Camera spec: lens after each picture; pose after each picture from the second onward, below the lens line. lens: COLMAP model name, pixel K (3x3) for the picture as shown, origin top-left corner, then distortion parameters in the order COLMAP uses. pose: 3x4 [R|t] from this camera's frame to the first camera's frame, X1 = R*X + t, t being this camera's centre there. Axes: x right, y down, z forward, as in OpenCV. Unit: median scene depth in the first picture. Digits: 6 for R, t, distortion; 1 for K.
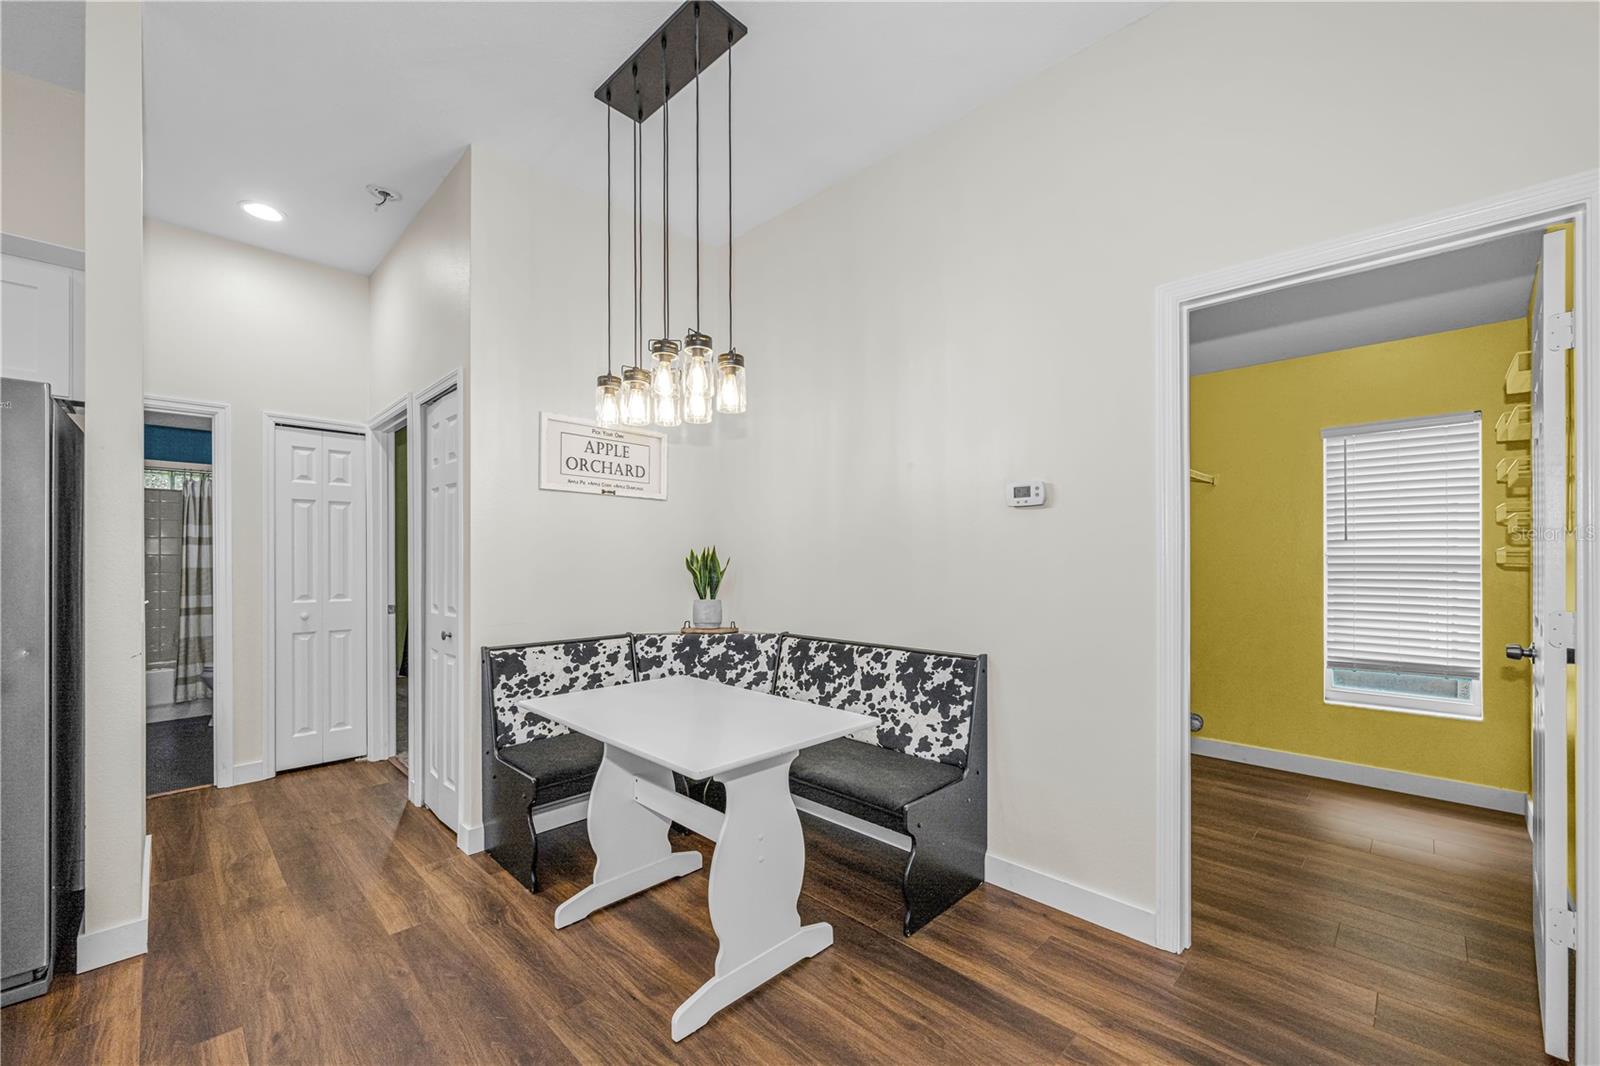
lens RADIAL K [[637.8, 0, 800.4], [0, 637.8, 559.4], [0, 0, 1]] dist [-0.002336, -0.000097]
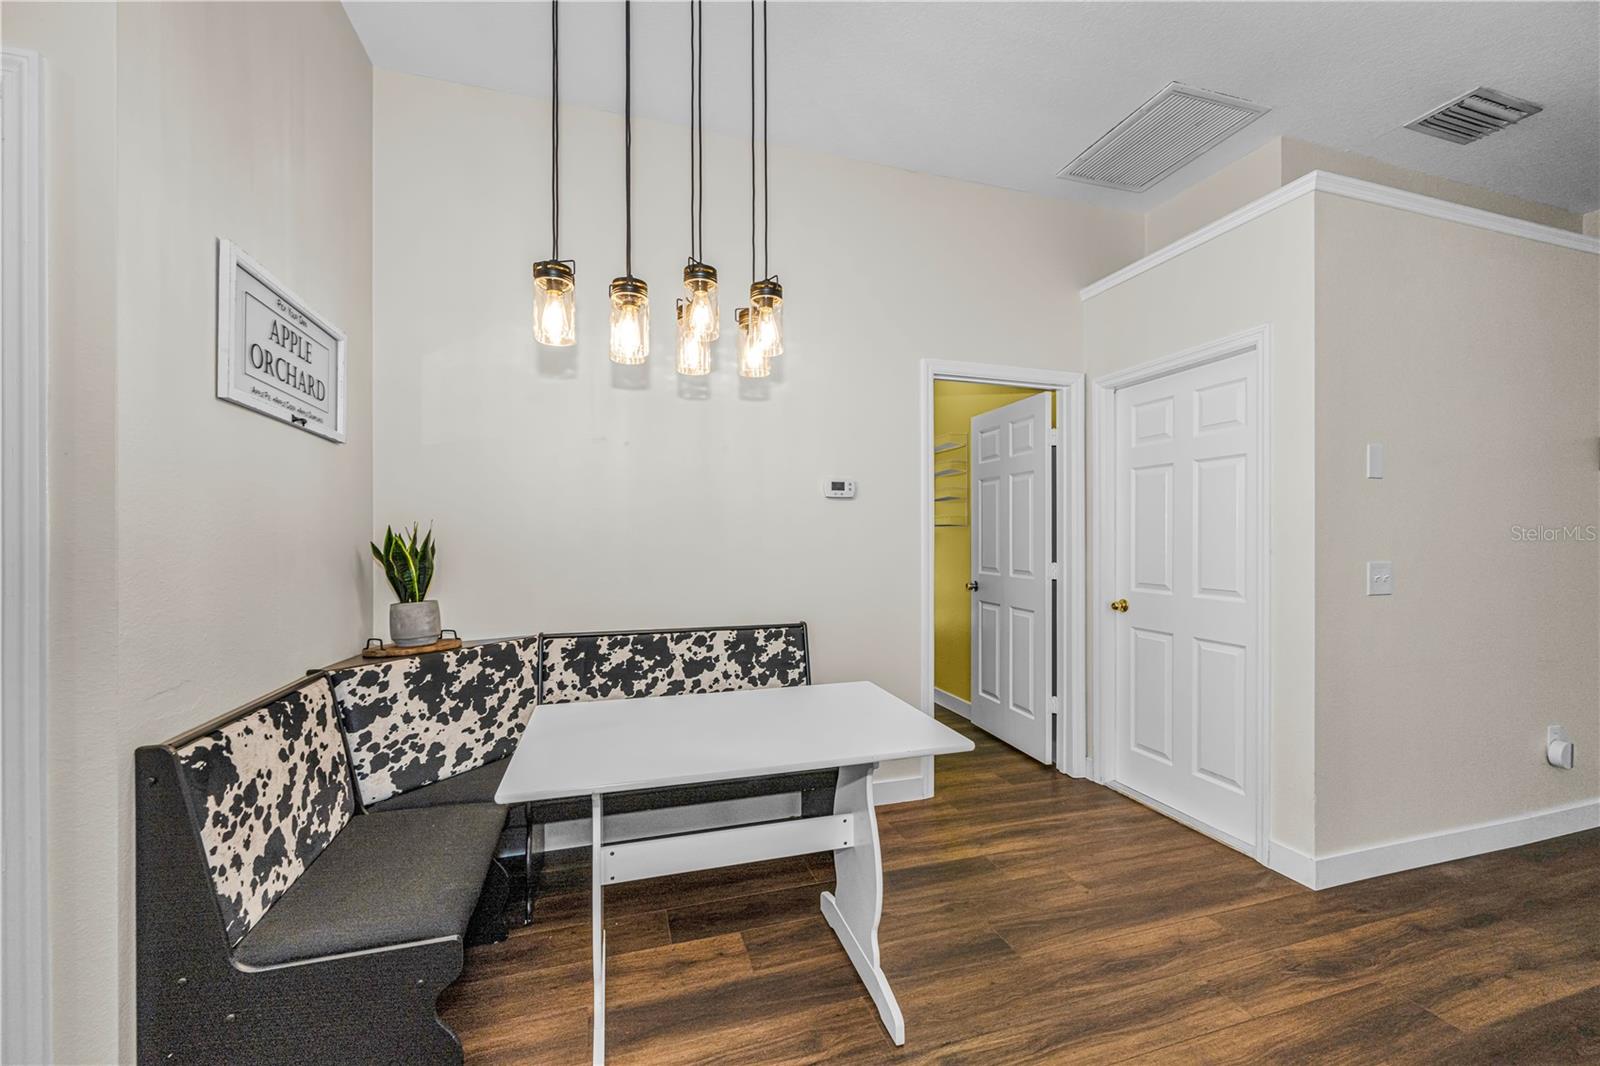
lens RADIAL K [[639.5, 0, 806.1], [0, 639.5, 536.2], [0, 0, 1]] dist [-0.001608, -0.000315]
pose [[0.465507, 0.001323, 0.885043, -0.609767], [0.000484, 0.999998, -0.001750, -0.004344], [-0.885044, 0.001243, 0.465506, 0.367887]]
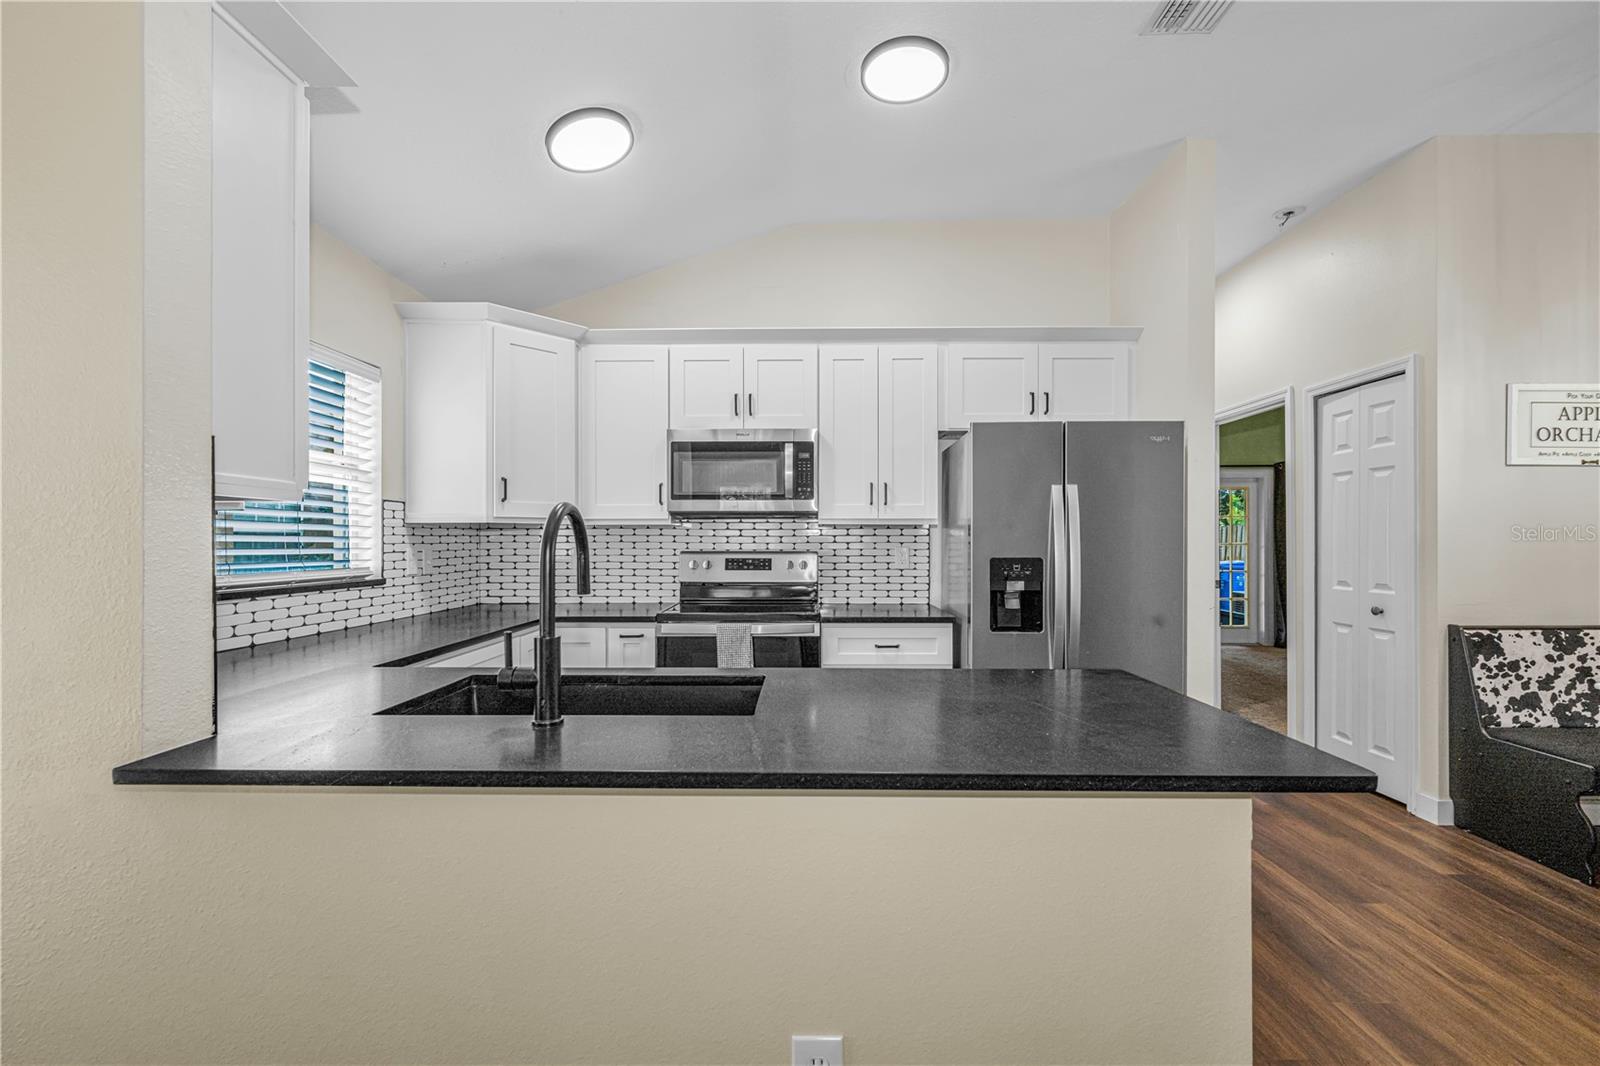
lens RADIAL K [[664.2, 0, 799.5], [0, 664.2, 540.4], [0, 0, 1]] dist [-0.000358, -0.000277]
pose [[0.691926, -0.000890, -0.721967, -0.411067], [0.001343, 0.999999, 0.000054, 0.000822], [0.721967, -0.001007, 0.691927, -0.438970]]
